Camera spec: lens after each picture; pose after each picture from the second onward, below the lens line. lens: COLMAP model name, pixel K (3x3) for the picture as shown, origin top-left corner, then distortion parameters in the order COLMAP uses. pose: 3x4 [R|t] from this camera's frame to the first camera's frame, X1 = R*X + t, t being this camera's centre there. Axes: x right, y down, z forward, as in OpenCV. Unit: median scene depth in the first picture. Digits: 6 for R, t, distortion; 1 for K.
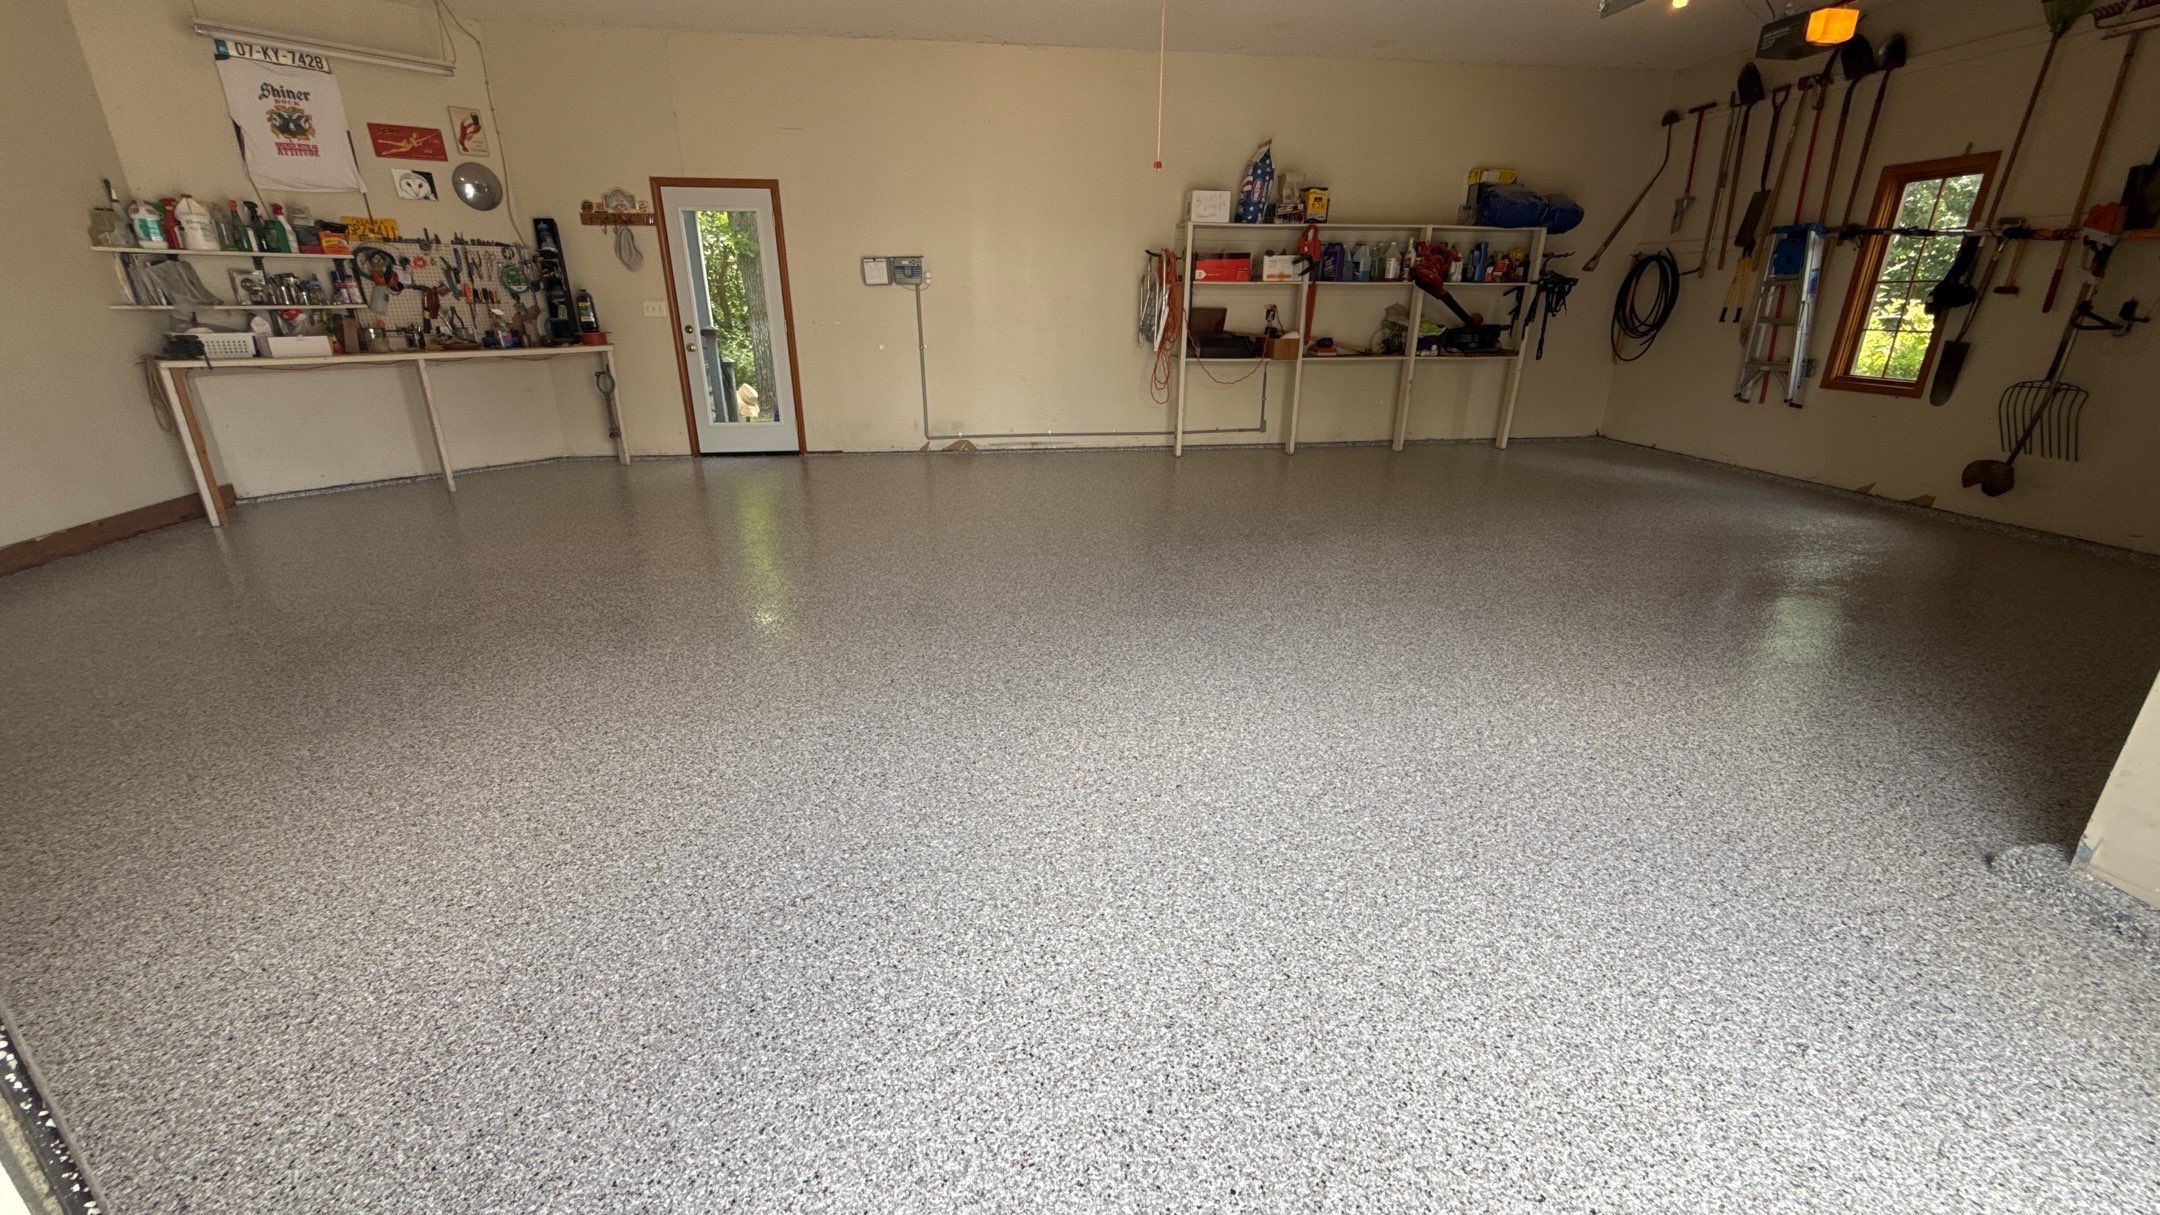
lens RADIAL K [[858.4, 0, 1080.0], [0, 858.4, 607.5], [0, 0, 1]] dist [0.001807, -0.000701]
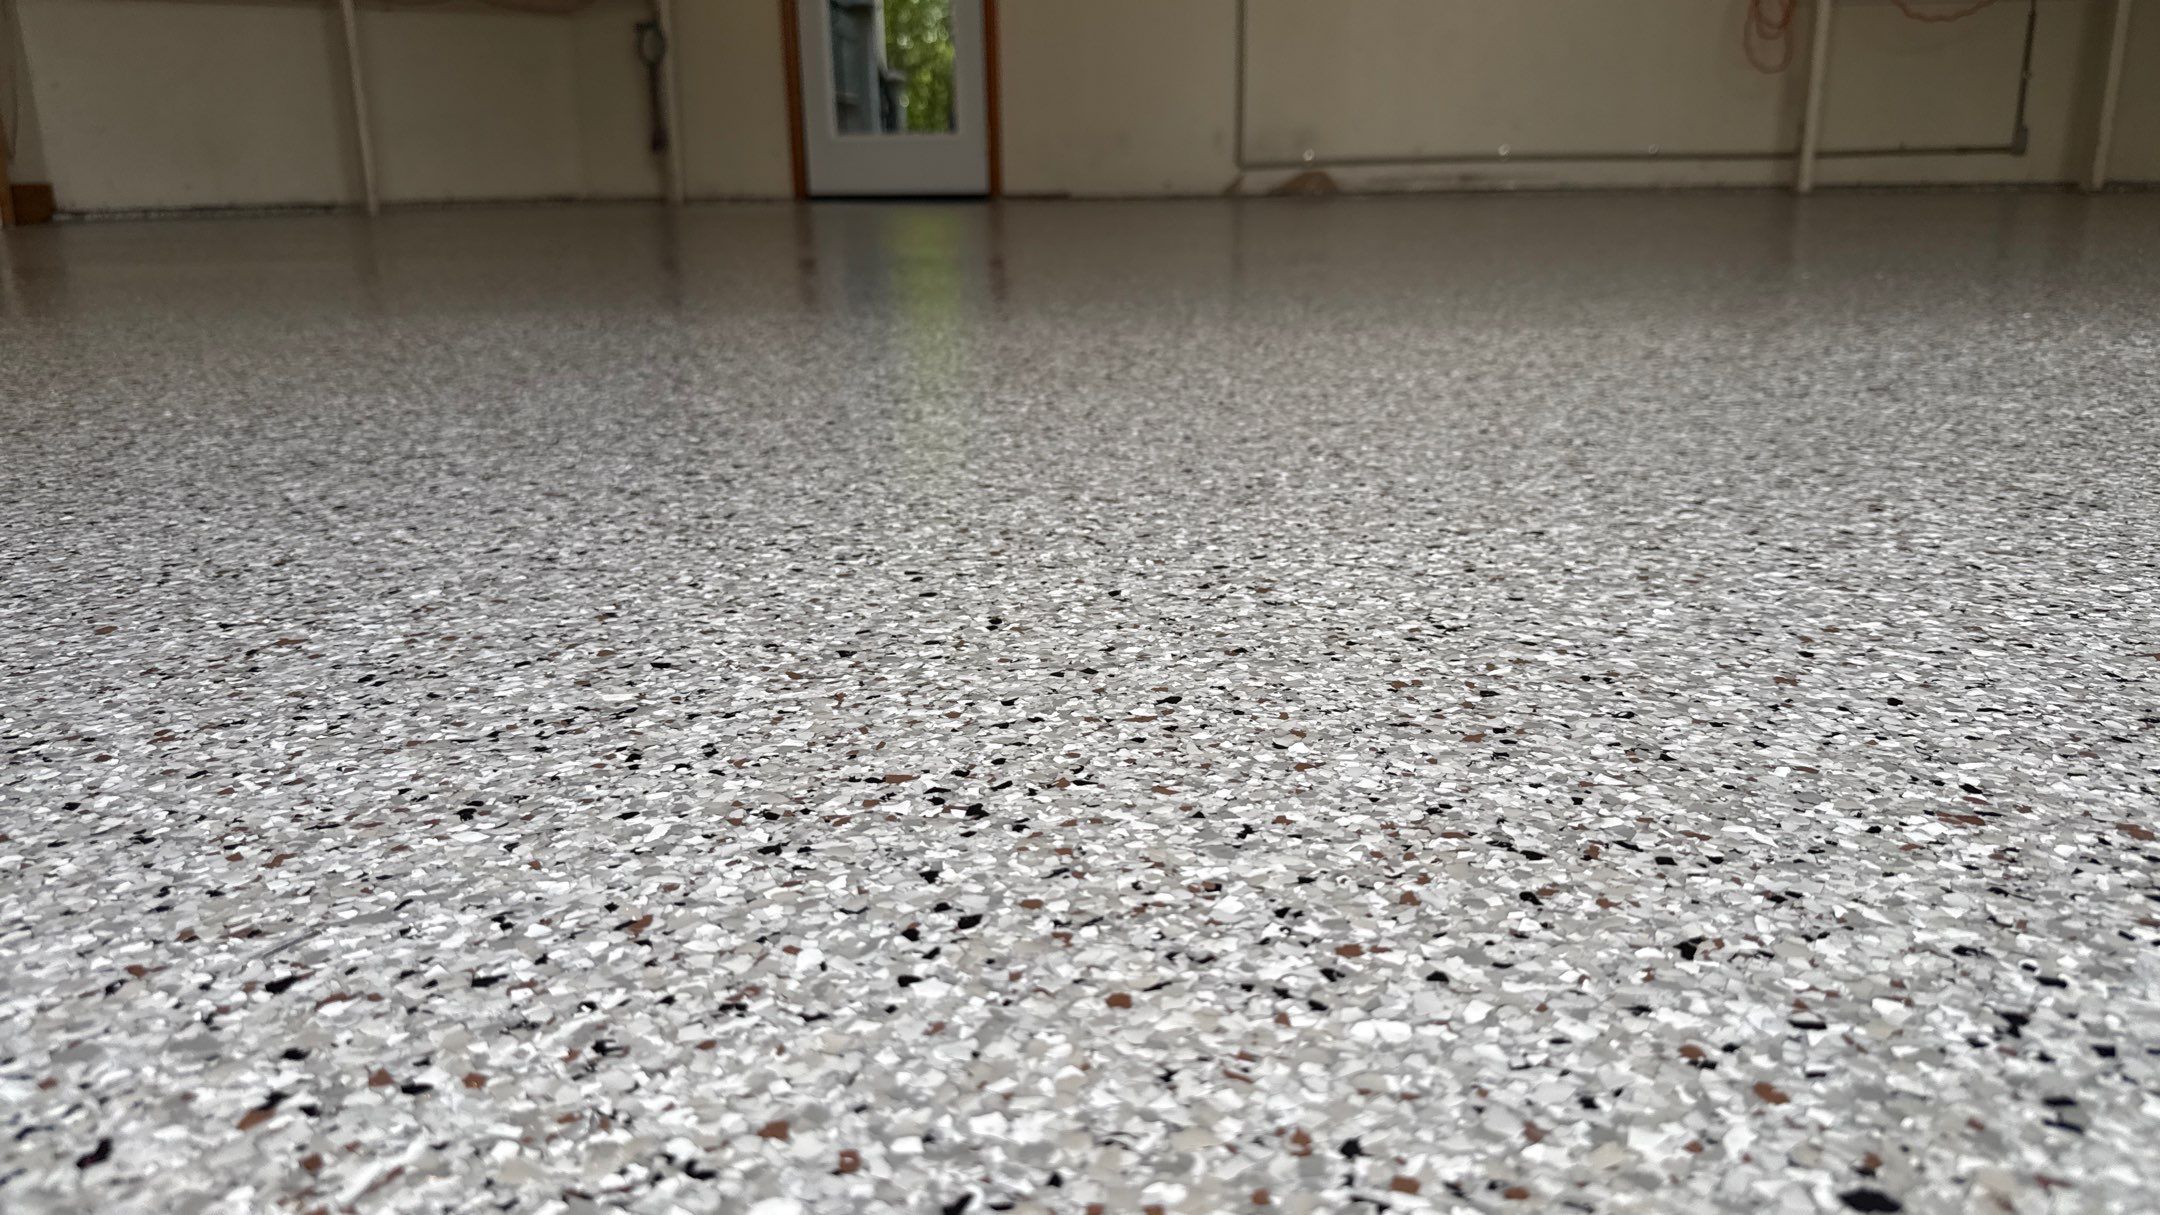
lens RADIAL K [[1535.0, 0, 1081.4], [0, 1535.0, 613.1], [0, 0, 1]] dist [0.104838, -0.170417]
pose [[0.954704, 0.064799, -0.290416, 0.010564], [-0.082571, 0.995362, -0.049351, 0.136162], [0.285871, 0.071096, 0.955627, 0.202625]]
